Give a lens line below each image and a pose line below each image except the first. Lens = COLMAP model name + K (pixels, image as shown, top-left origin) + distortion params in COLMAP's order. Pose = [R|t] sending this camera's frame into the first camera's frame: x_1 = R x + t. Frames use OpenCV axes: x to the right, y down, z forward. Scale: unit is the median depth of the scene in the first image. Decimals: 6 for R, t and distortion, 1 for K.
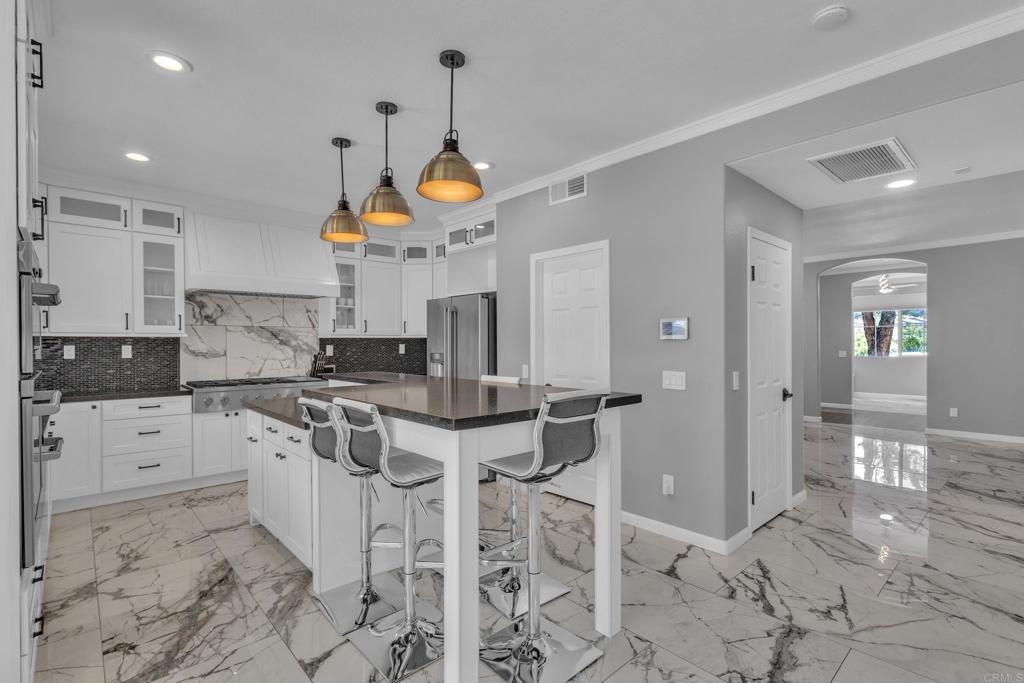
lens RADIAL K [[478.7, 0, 508.4], [0, 478.7, 345.1], [0, 0, 1]] dist [0.011600, 0.000226]
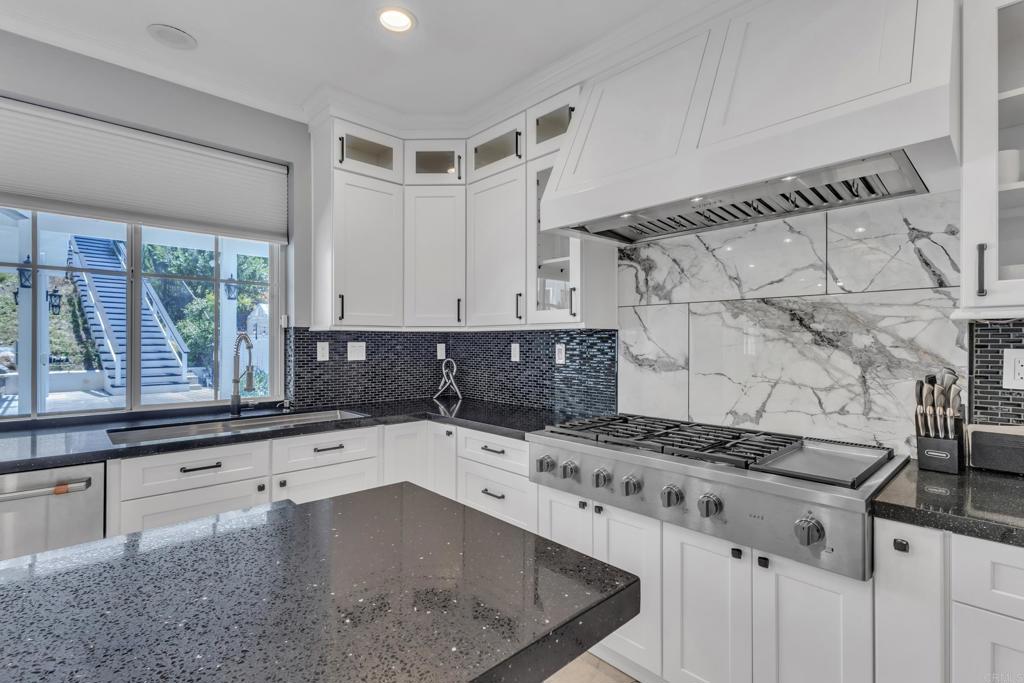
lens RADIAL K [[476.7, 0, 512.0], [0, 476.7, 341.5], [0, 0, 1]] dist [0.002919, 0.001461]
pose [[0.019836, 0.001479, -0.999802, -0.144193], [-0.006936, 0.999975, 0.001341, -0.002959], [0.999779, 0.006908, 0.019846, 0.874216]]
